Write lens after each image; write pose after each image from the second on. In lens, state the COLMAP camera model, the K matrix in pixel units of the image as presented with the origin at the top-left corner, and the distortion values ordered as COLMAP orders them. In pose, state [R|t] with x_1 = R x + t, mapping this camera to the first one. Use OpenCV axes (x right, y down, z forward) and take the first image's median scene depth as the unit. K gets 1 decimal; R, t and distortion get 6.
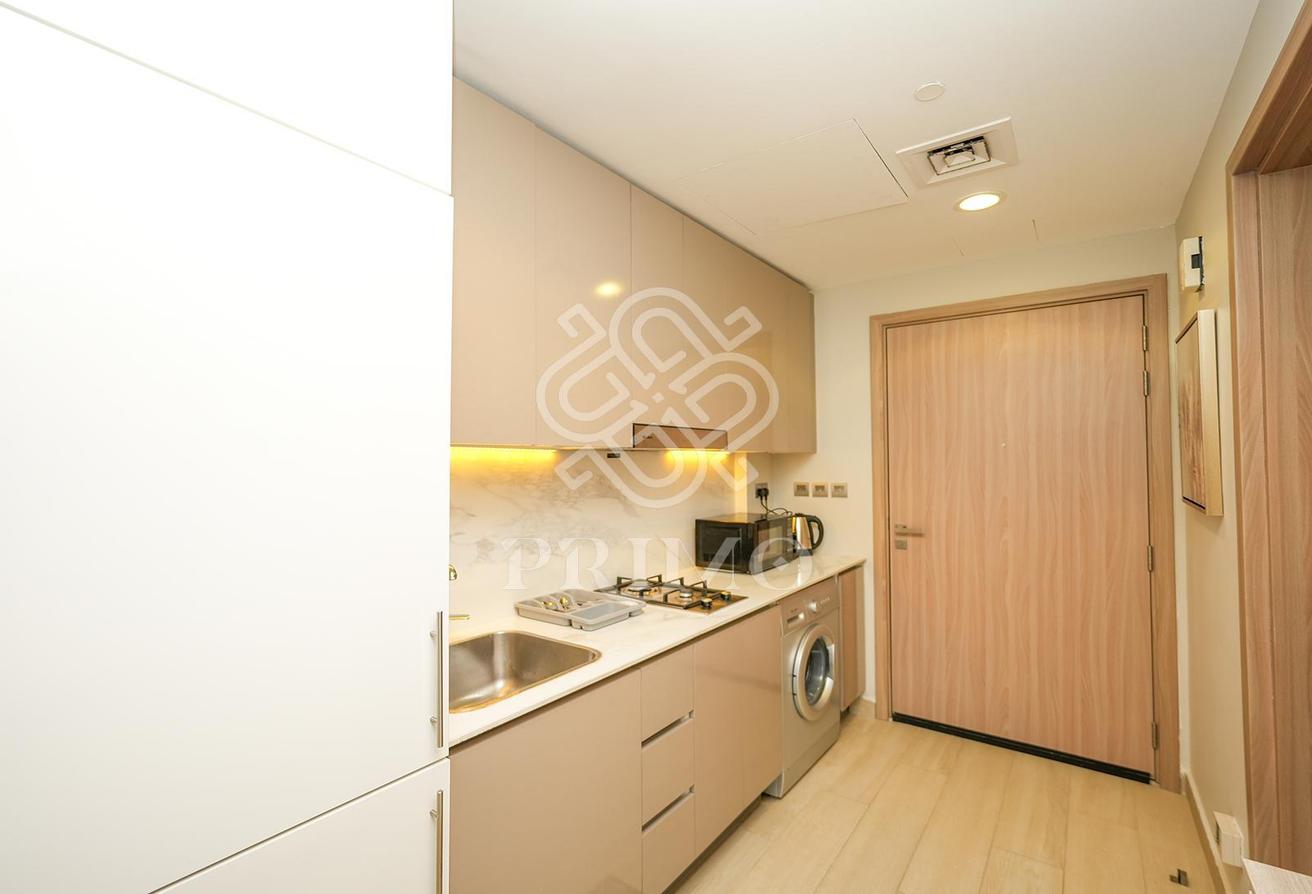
lens RADIAL K [[589.0, 0, 658.8], [0, 589.0, 452.4], [0, 0, 1]] dist [-0.004153, -0.000025]
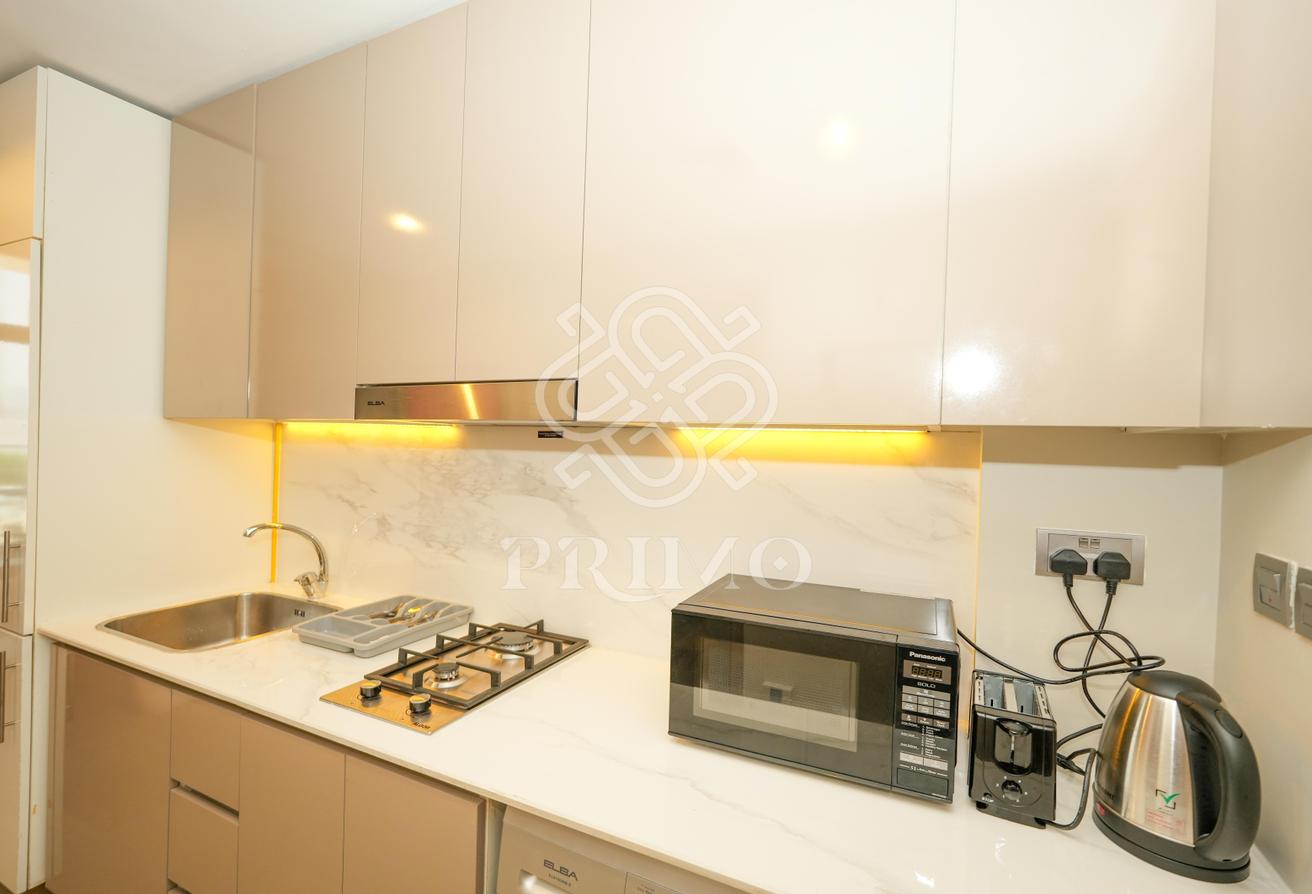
lens RADIAL K [[589.0, 0, 655.7], [0, 589.0, 448.6], [0, 0, 1]] dist [-0.004153, -0.000025]
pose [[0.174154, 0.017376, -0.984565, 0.758749], [-0.007424, 0.999839, 0.016332, 0.012929], [0.984691, 0.004465, 0.174255, 1.292975]]
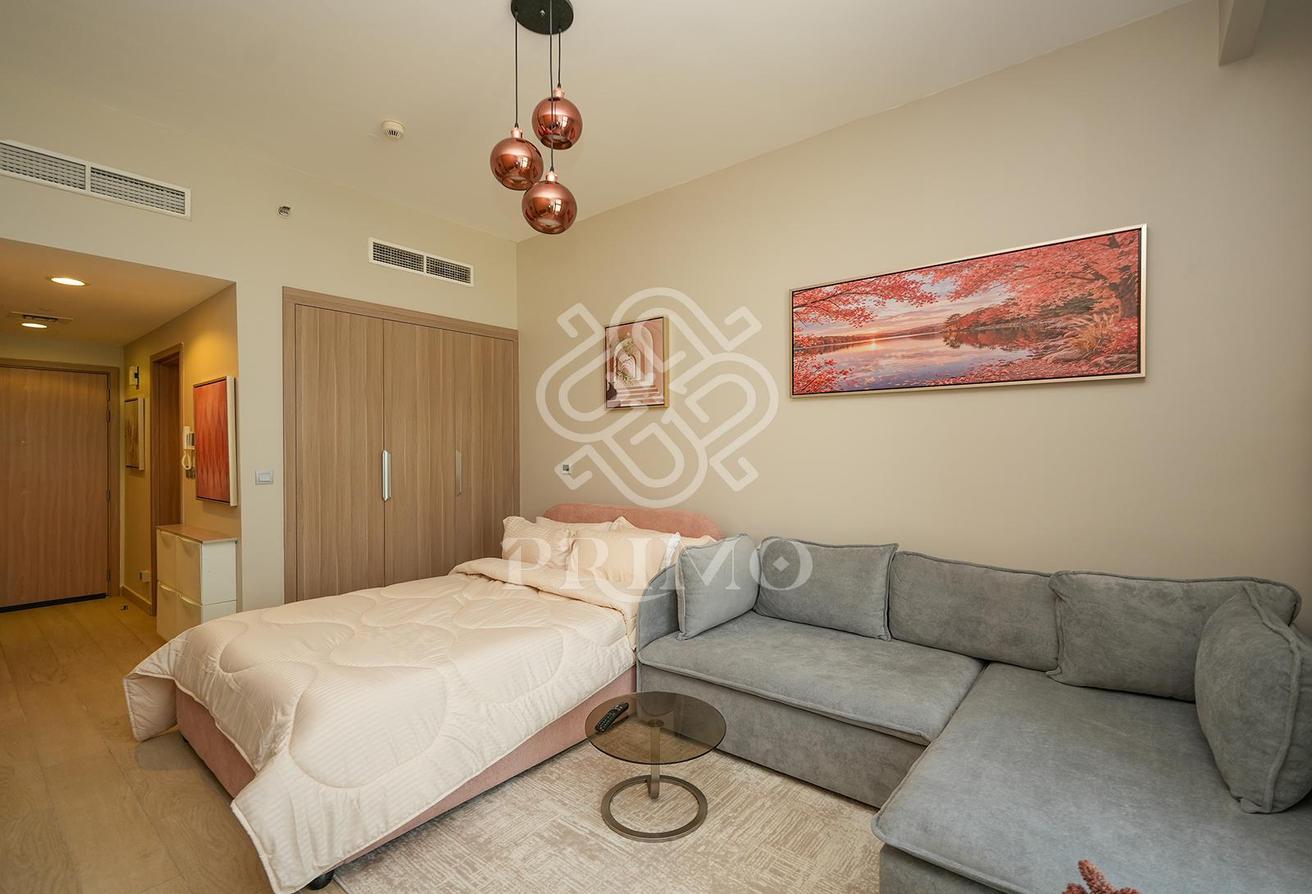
lens RADIAL K [[589.0, 0, 660.0], [0, 589.0, 450.0], [0, 0, 1]] dist [-0.004153, -0.000025]
pose [[0.056642, 0.008176, 0.998361, -0.924644], [-0.023432, 0.999702, -0.006858, -0.017306], [-0.998120, -0.023005, 0.056816, -0.881904]]
